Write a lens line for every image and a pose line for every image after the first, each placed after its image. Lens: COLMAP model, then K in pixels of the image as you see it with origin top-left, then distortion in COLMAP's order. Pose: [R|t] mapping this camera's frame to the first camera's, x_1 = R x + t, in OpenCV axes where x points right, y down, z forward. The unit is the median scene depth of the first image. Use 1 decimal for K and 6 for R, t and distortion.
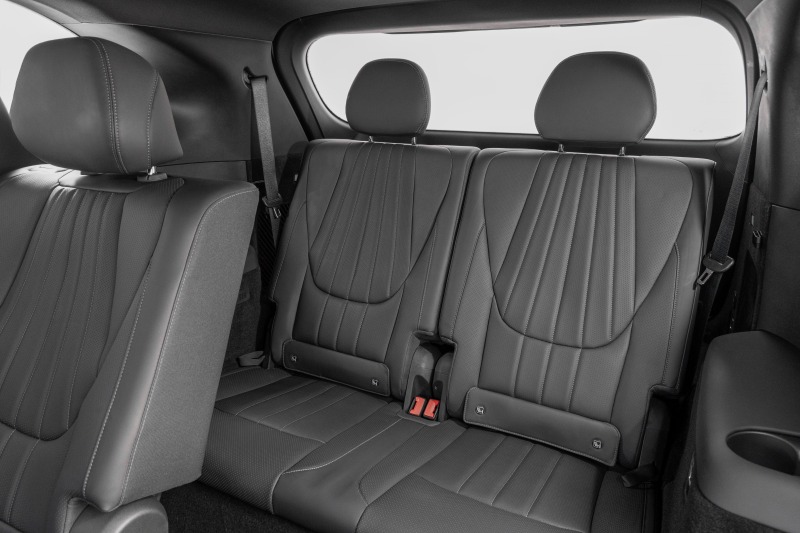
lens RADIAL K [[536.1, 0, 400.0], [0, 536.1, 266.5], [0, 0, 1]] dist [0.000555, 0.001545]
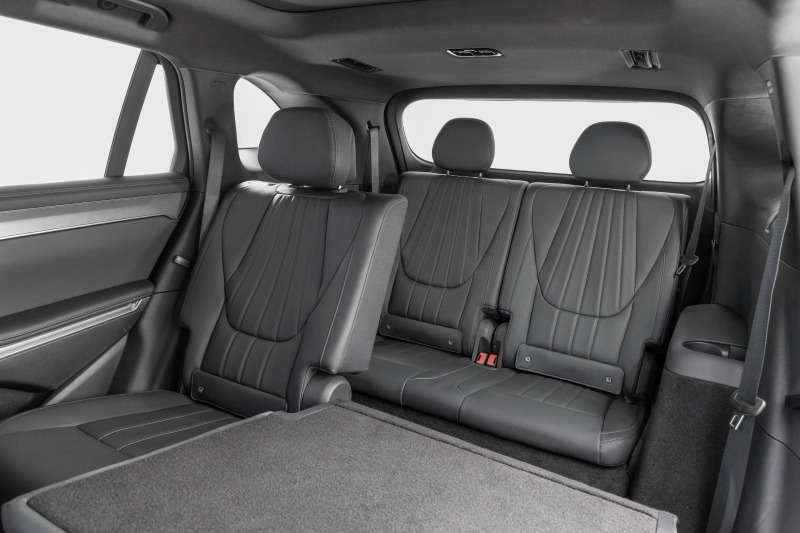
lens RADIAL K [[541.4, 0, 400.0], [0, 541.4, 266.5], [0, 0, 1]] dist [0.006208, 0.003061]
pose [[0.999039, 0.041210, -0.014896, -0.183669], [-0.042085, 0.997051, -0.064180, 0.124200], [0.012207, 0.064745, 0.997827, -0.483598]]
